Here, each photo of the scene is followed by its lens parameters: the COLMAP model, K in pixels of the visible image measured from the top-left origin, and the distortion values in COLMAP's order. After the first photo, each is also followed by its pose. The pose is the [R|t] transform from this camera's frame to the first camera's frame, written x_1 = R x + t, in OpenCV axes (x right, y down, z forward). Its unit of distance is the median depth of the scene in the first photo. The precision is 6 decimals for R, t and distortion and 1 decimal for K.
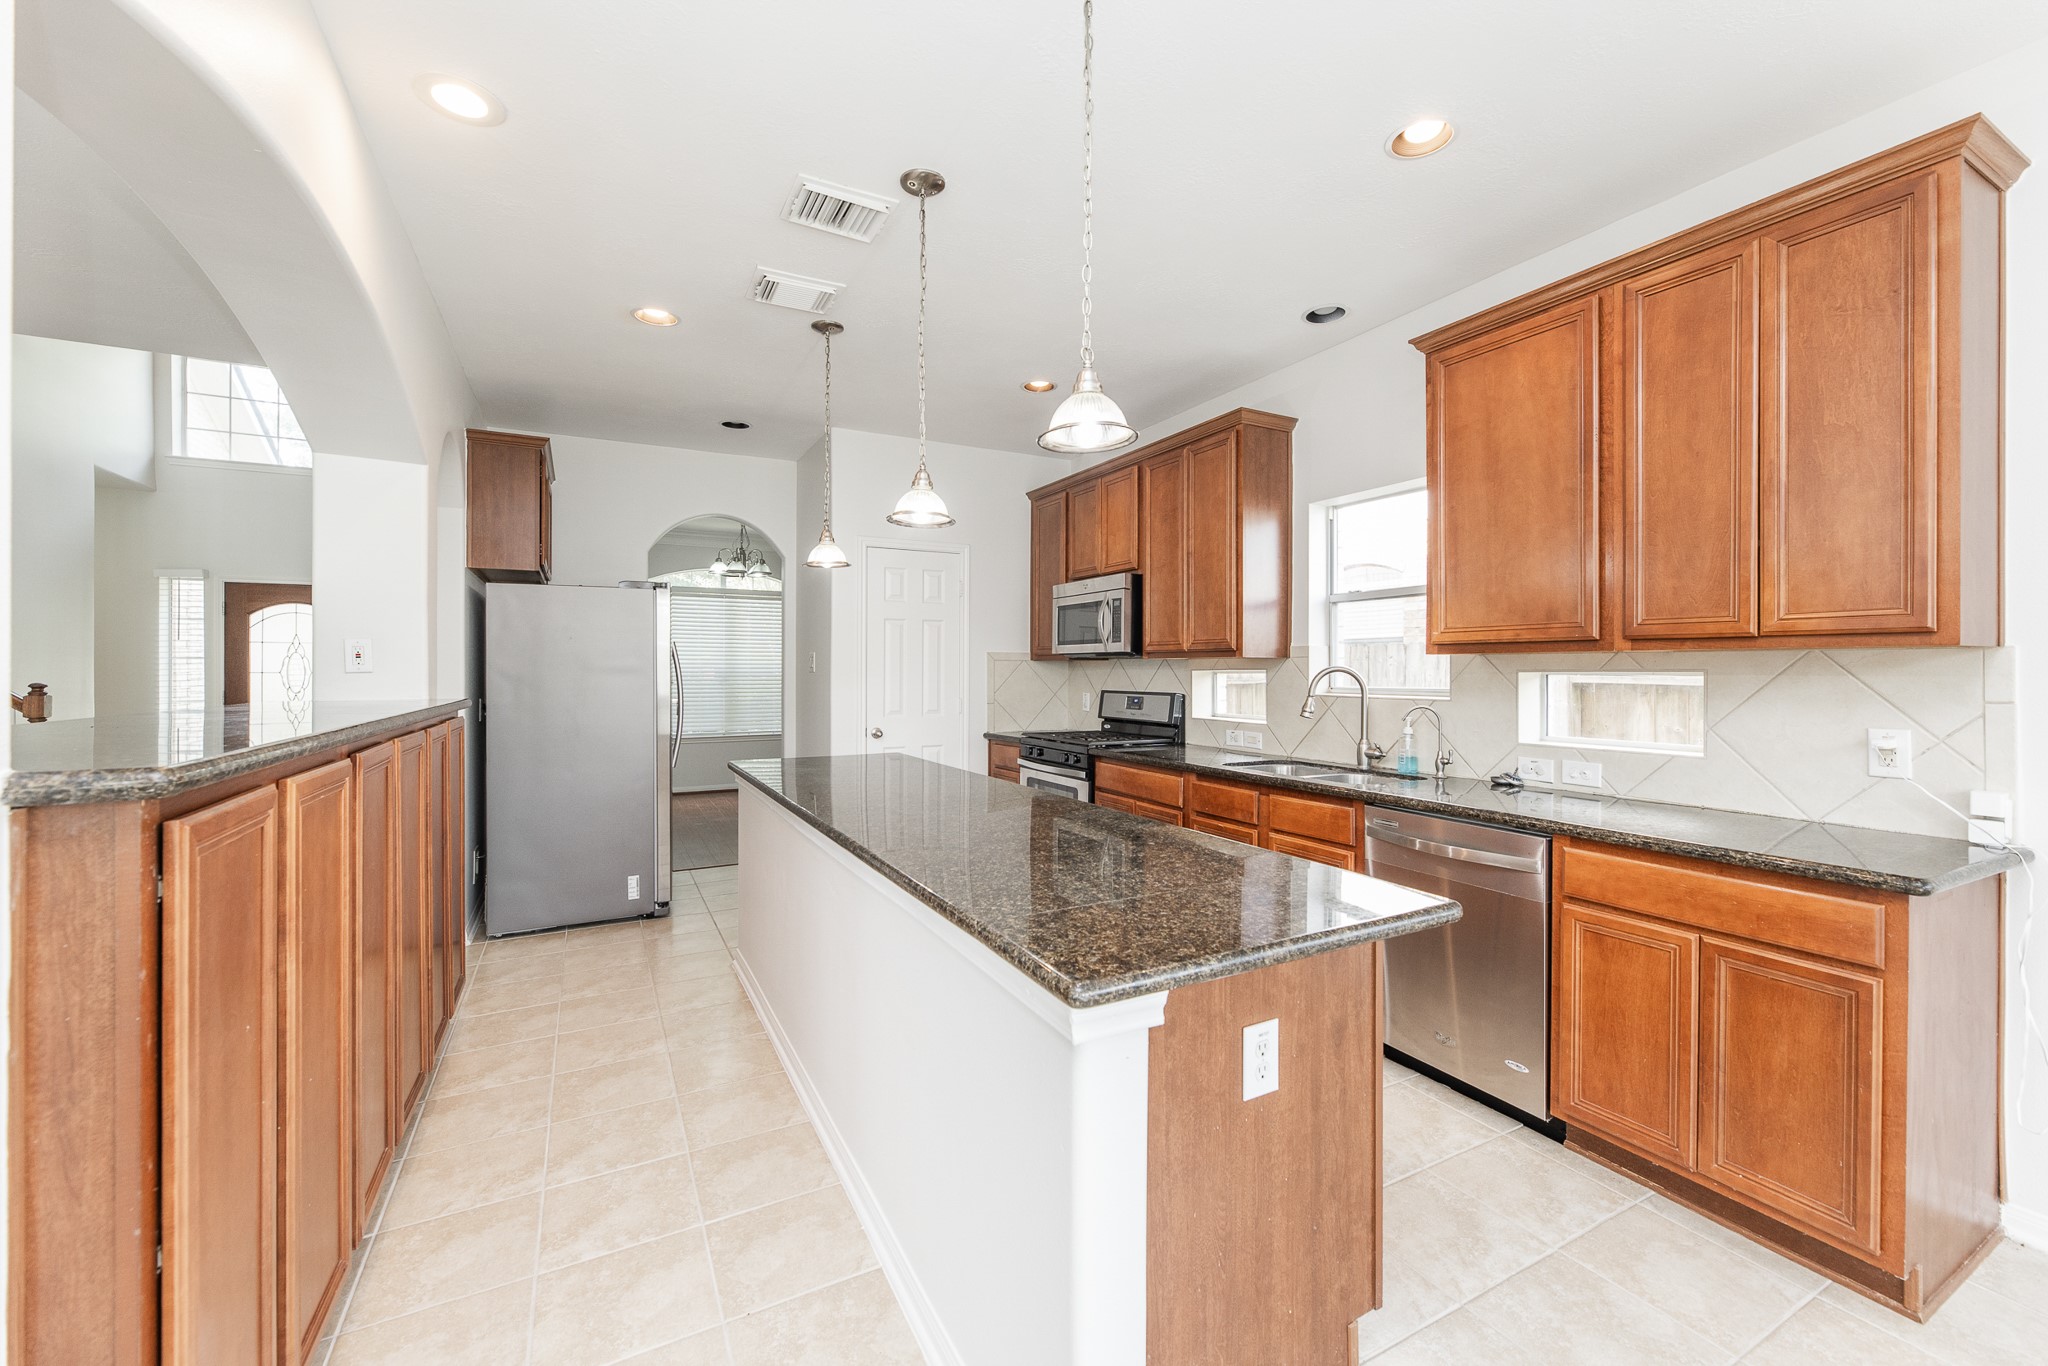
lens RADIAL K [[822.1, 0, 1039.5], [0, 822.1, 682.7], [0, 0, 1]] dist [0.000386, 0.000442]
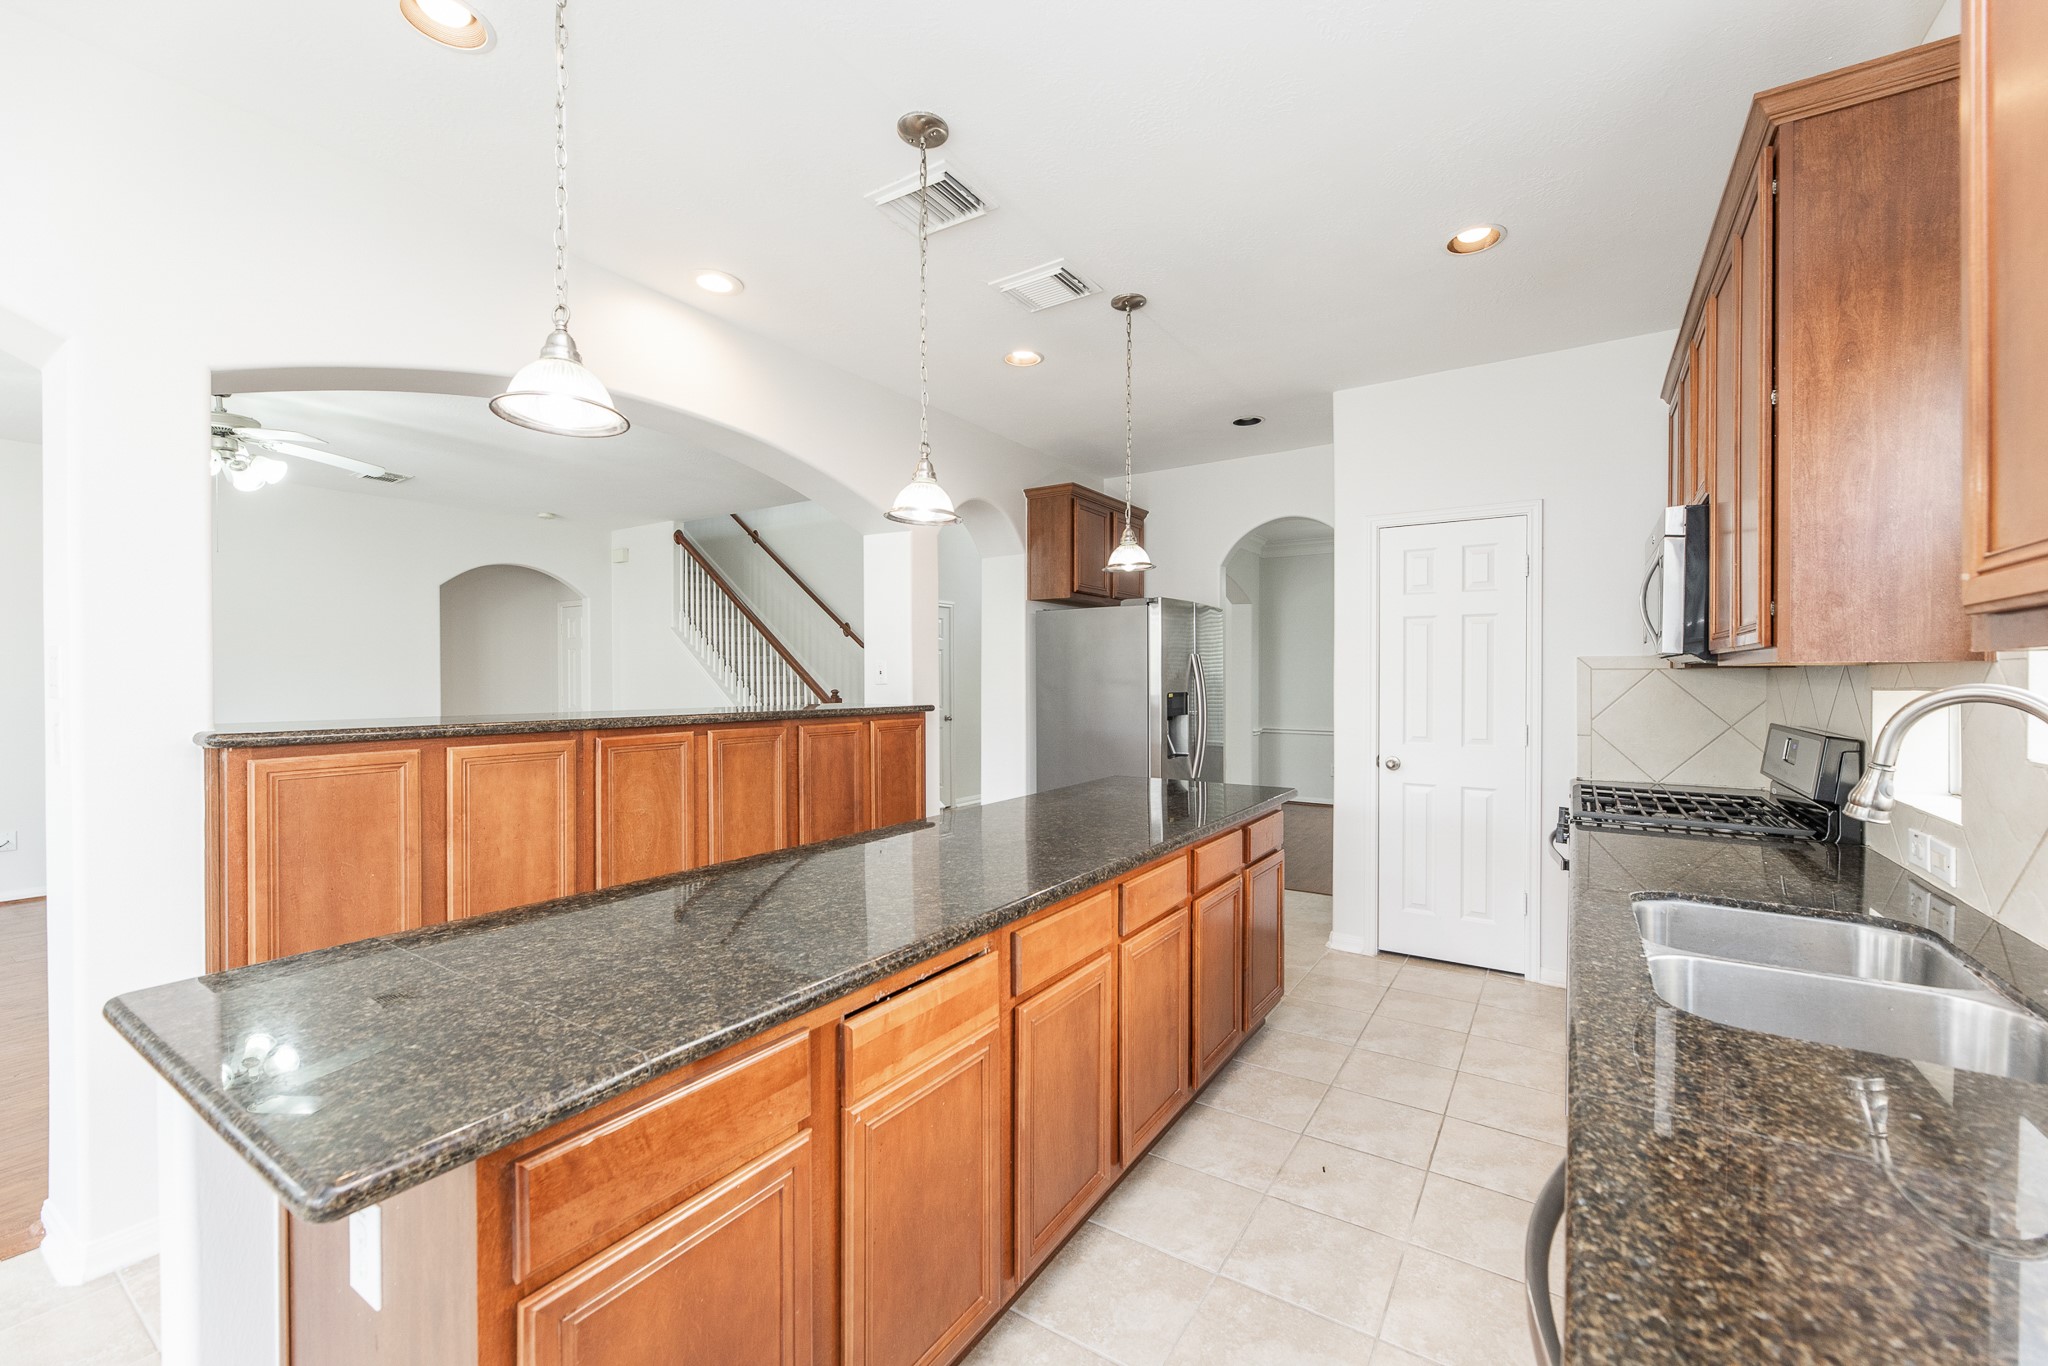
lens RADIAL K [[822.1, 0, 1039.5], [0, 822.1, 682.7], [0, 0, 1]] dist [0.000386, 0.000442]
pose [[0.471906, 0.006613, -0.881624, 0.563402], [-0.014079, 0.999901, -0.000036, -0.018184], [0.881537, 0.012429, 0.471952, 0.566080]]
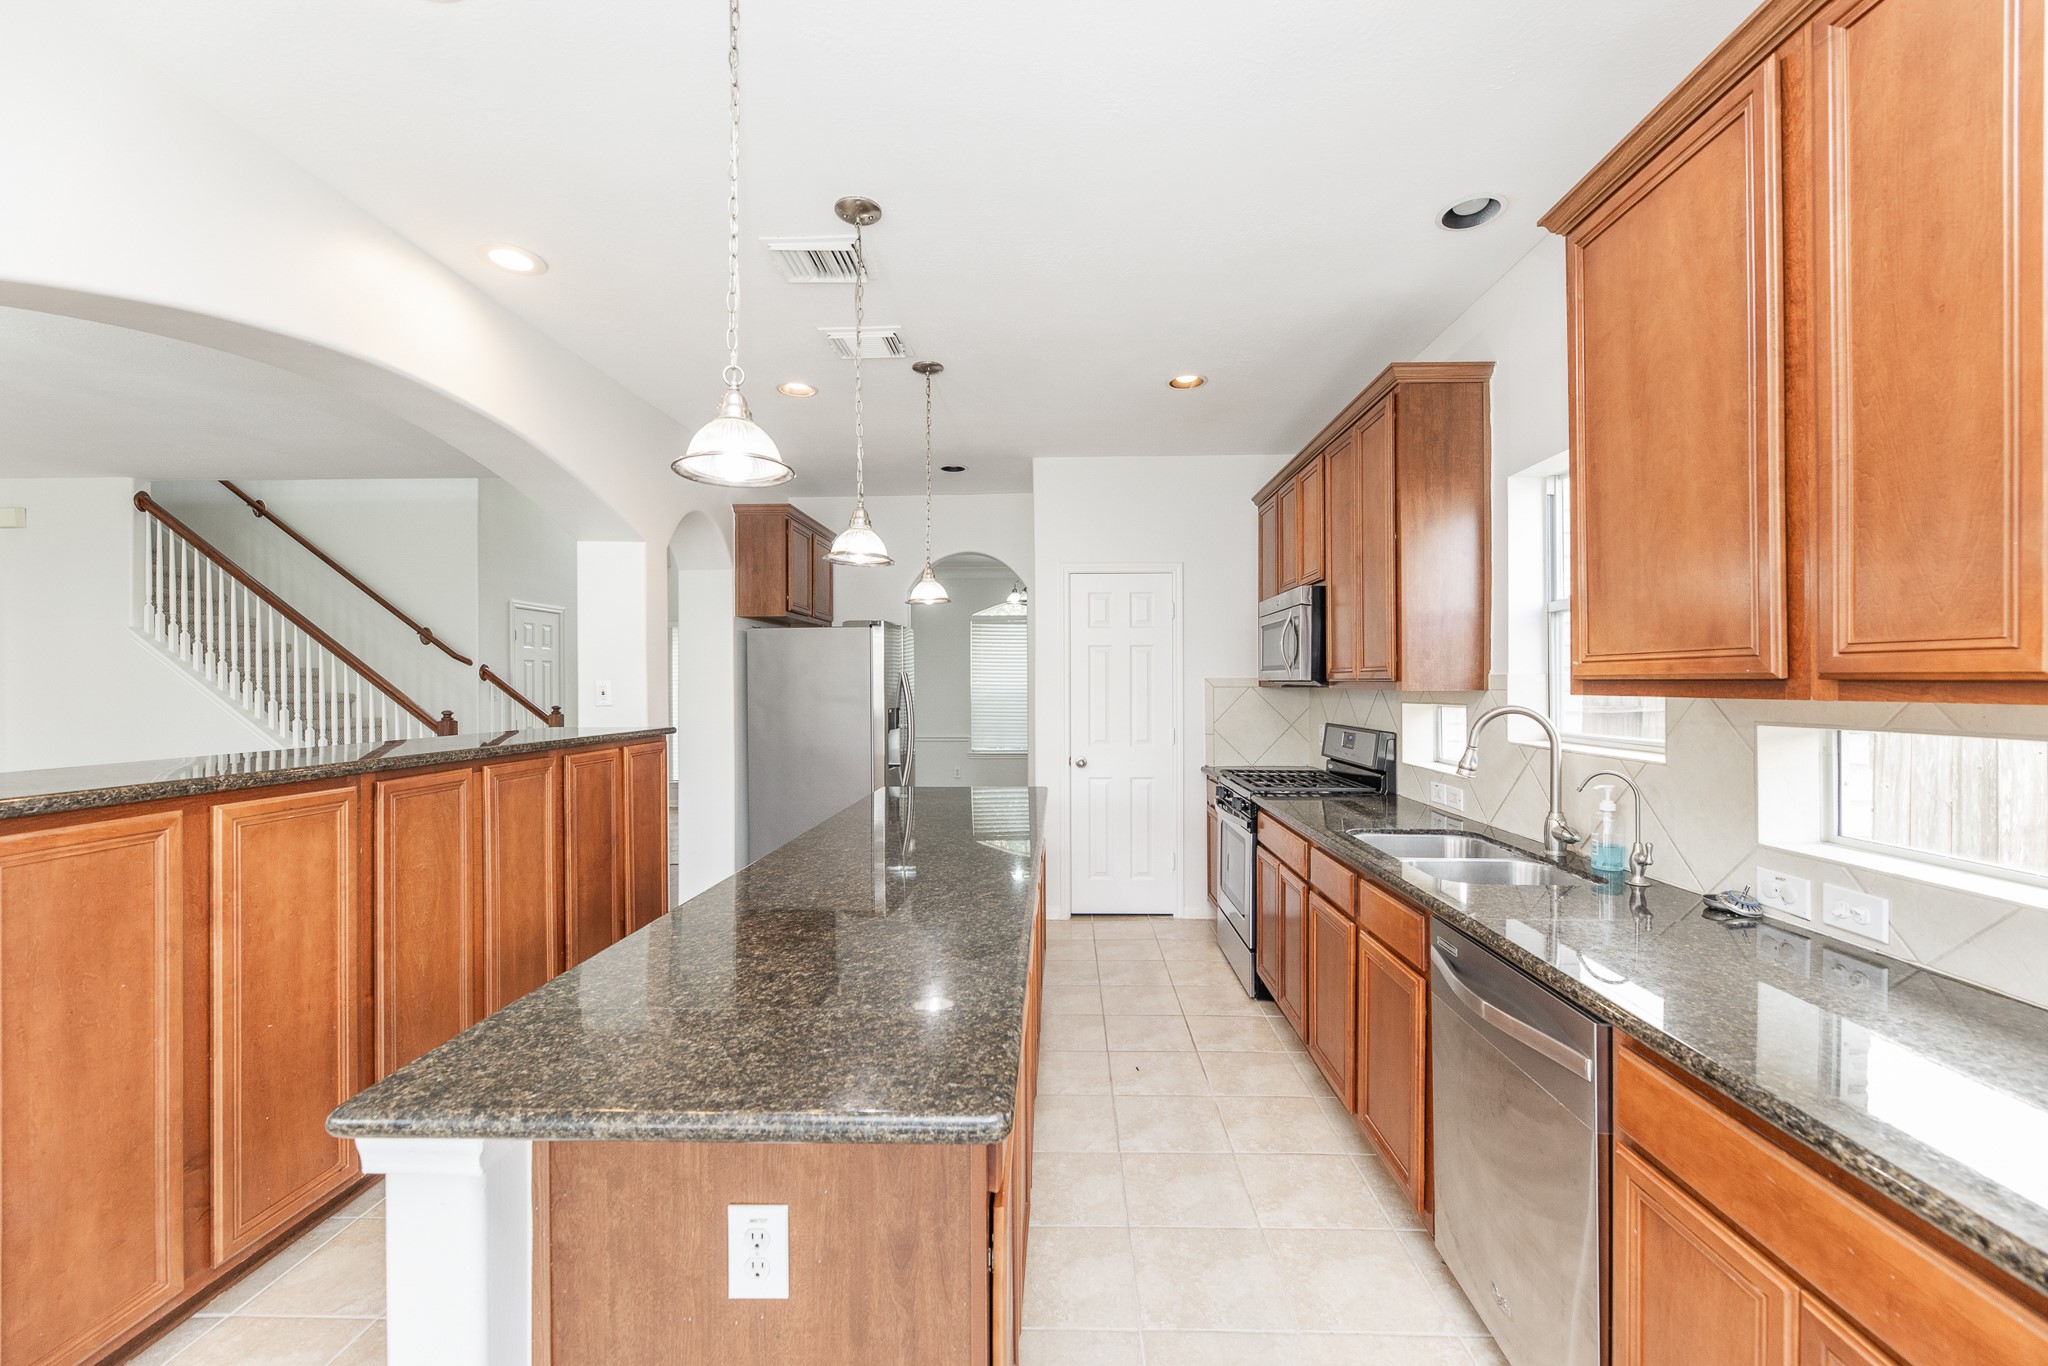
lens RADIAL K [[822.1, 0, 1039.5], [0, 822.1, 682.7], [0, 0, 1]] dist [0.000386, 0.000442]
pose [[0.862135, -0.003822, -0.506664, 0.431986], [-0.003890, 0.999892, -0.014162, -0.032665], [0.506664, 0.014181, 0.862027, 0.223167]]
